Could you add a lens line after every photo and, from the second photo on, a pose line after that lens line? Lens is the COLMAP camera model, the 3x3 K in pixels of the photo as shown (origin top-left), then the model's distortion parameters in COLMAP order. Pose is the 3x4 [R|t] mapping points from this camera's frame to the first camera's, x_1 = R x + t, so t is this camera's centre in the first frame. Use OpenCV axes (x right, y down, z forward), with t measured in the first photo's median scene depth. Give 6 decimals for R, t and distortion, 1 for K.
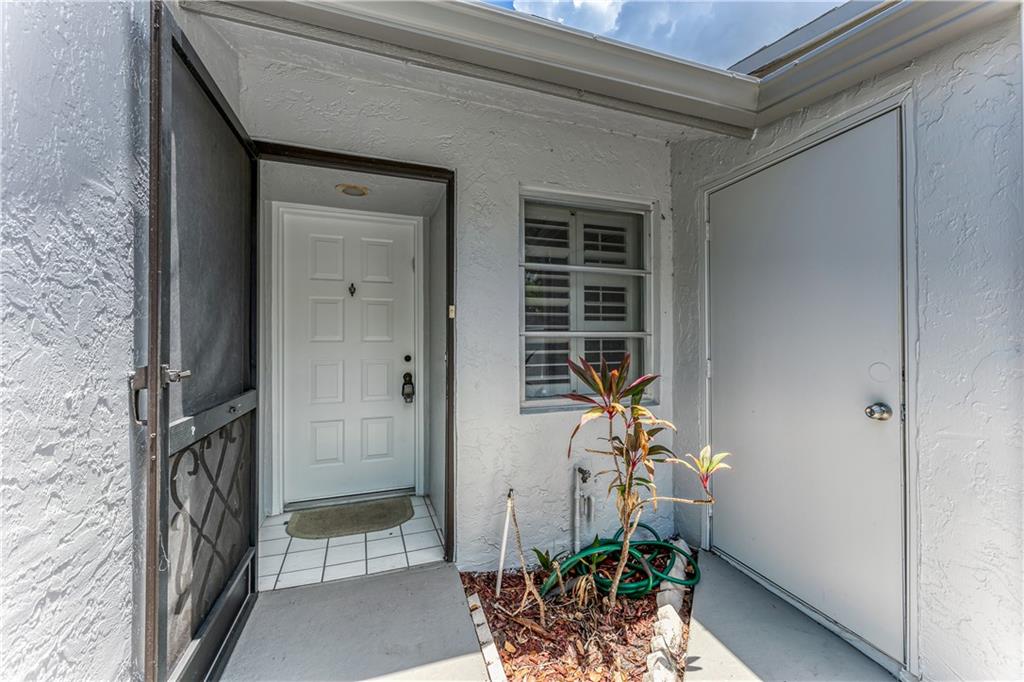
lens RADIAL K [[414.4, 0, 512.8], [0, 414.4, 340.3], [0, 0, 1]] dist [0.009108, 0.000075]
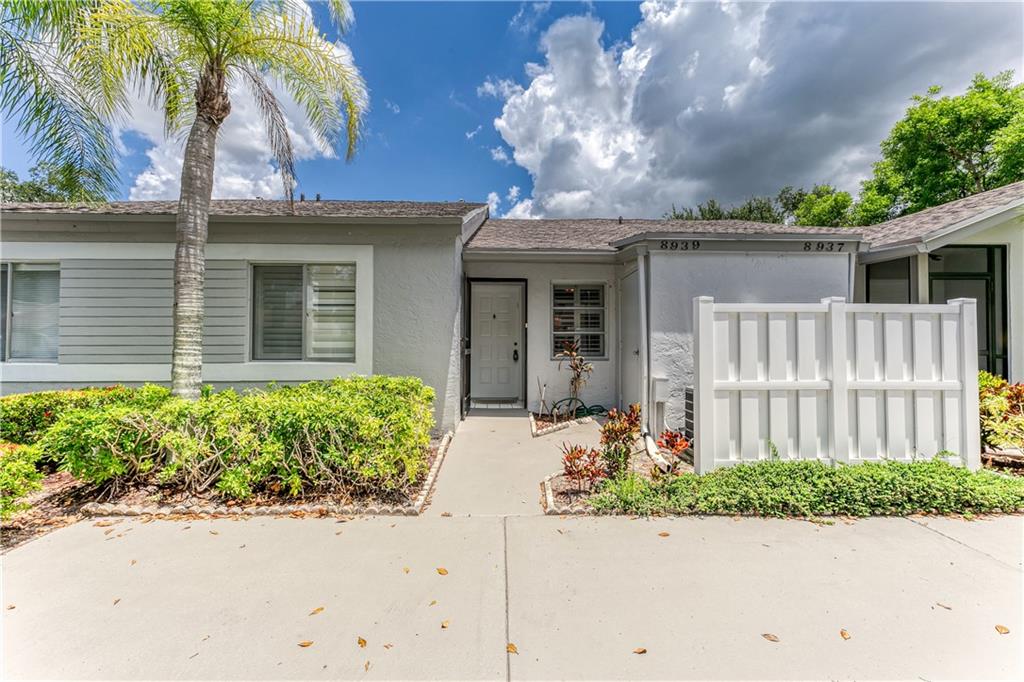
lens RADIAL K [[417.4, 0, 512.1], [0, 417.4, 338.6], [0, 0, 1]] dist [0.007151, 0.000100]
pose [[0.955097, -0.004278, -0.296263, 0.533119], [-0.000909, 0.999849, -0.017370, 0.064981], [0.296292, 0.016860, 0.954948, -1.583662]]
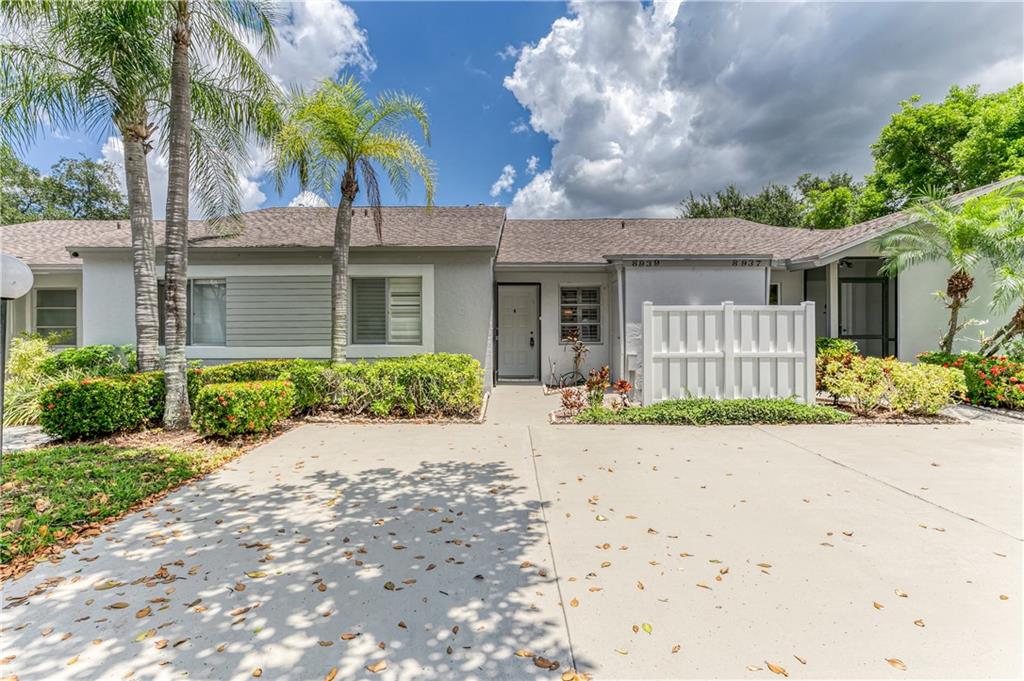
lens RADIAL K [[486.6, 0, 512.0], [0, 486.6, 340.5], [0, 0, 1]] dist [-0.001880, 0.000017]
pose [[0.946803, -0.003190, -0.321798, 0.897667], [0.004137, 0.999989, 0.002259, 0.106965], [0.321787, -0.003470, 0.946806, -2.879288]]
